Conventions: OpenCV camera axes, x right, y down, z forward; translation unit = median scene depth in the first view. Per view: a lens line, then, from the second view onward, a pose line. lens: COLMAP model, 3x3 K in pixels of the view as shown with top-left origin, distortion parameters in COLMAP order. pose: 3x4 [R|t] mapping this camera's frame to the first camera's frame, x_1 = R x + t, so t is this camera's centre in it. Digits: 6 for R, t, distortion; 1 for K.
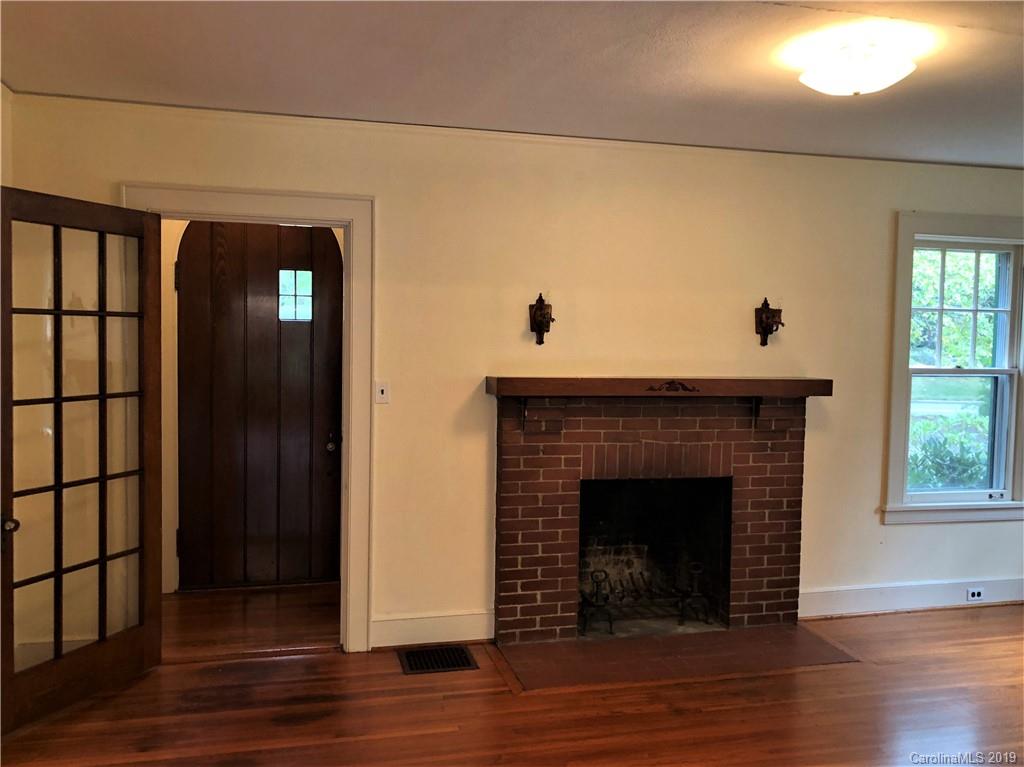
lens RADIAL K [[864.0, 0, 512.0], [0, 864.0, 383.5], [0, 0, 1]] dist [0.059849, -0.074174]
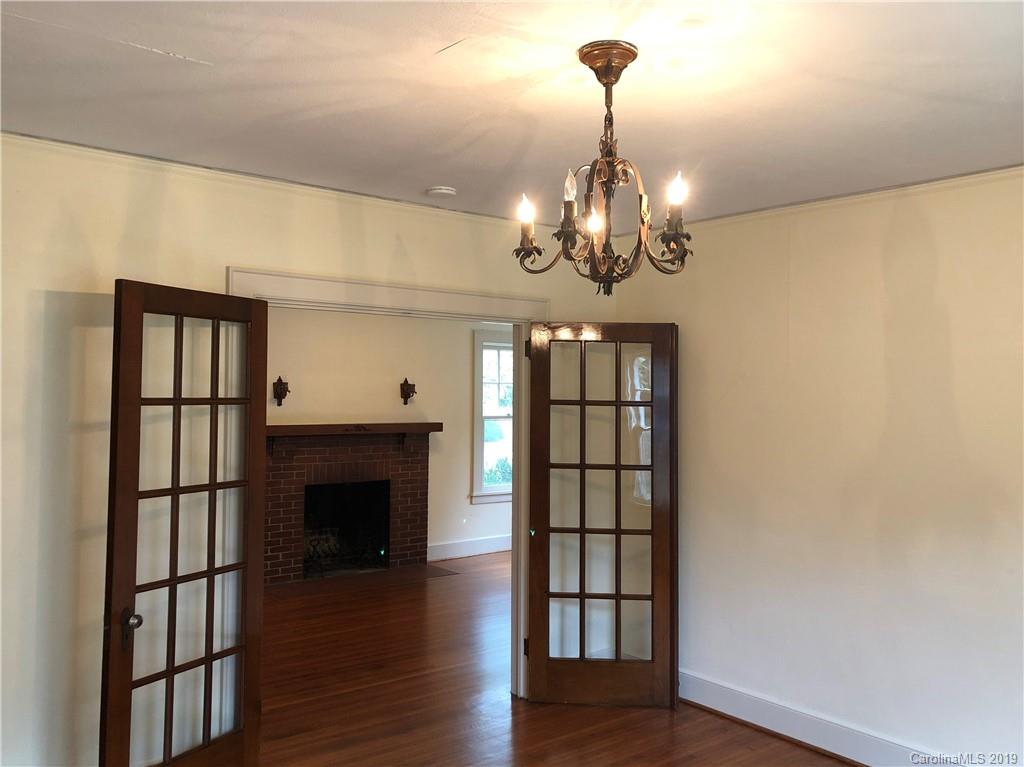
lens RADIAL K [[864.0, 0, 512.0], [0, 864.0, 383.5], [0, 0, 1]] dist [0.059849, -0.074174]
pose [[0.912076, -0.005108, 0.409989, -0.237785], [0.028644, 0.998273, -0.051285, 0.010380], [-0.409019, 0.058520, 0.910647, -0.705530]]
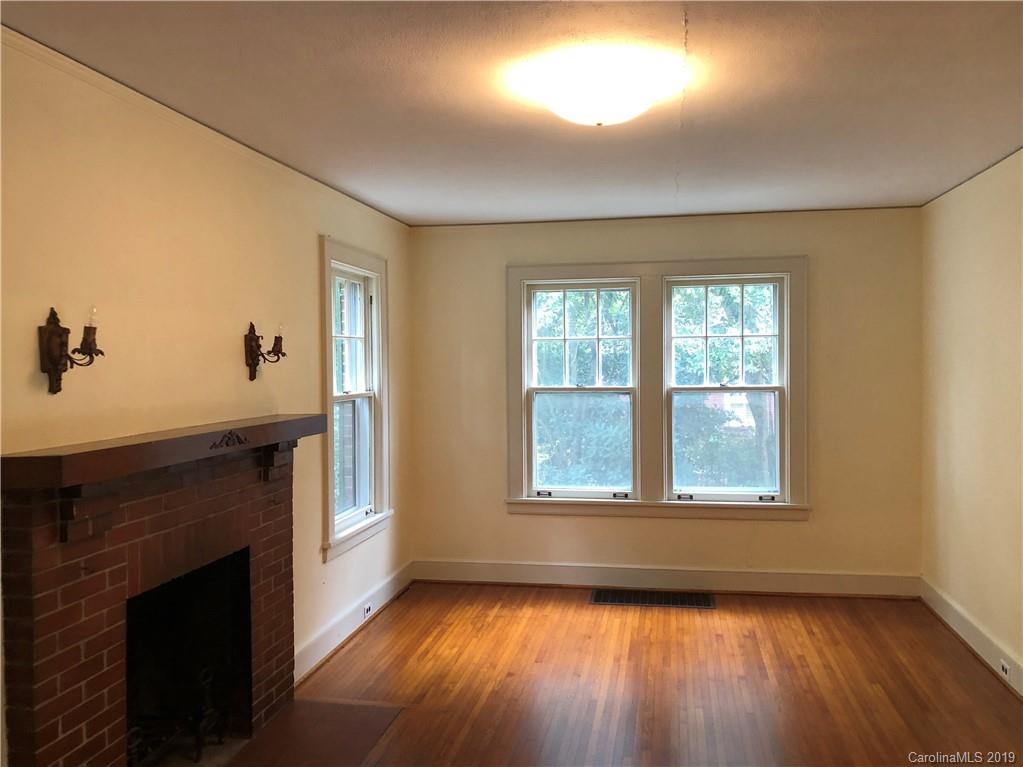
lens RADIAL K [[863.2, 0, 511.5], [0, 863.2, 383.5], [0, 0, 1]] dist [0.059849, -0.074174]
pose [[0.428849, -0.046605, 0.902173, -0.357986], [0.069063, 0.997437, 0.018697, -0.039658], [-0.900733, 0.054289, 0.430968, 0.434538]]
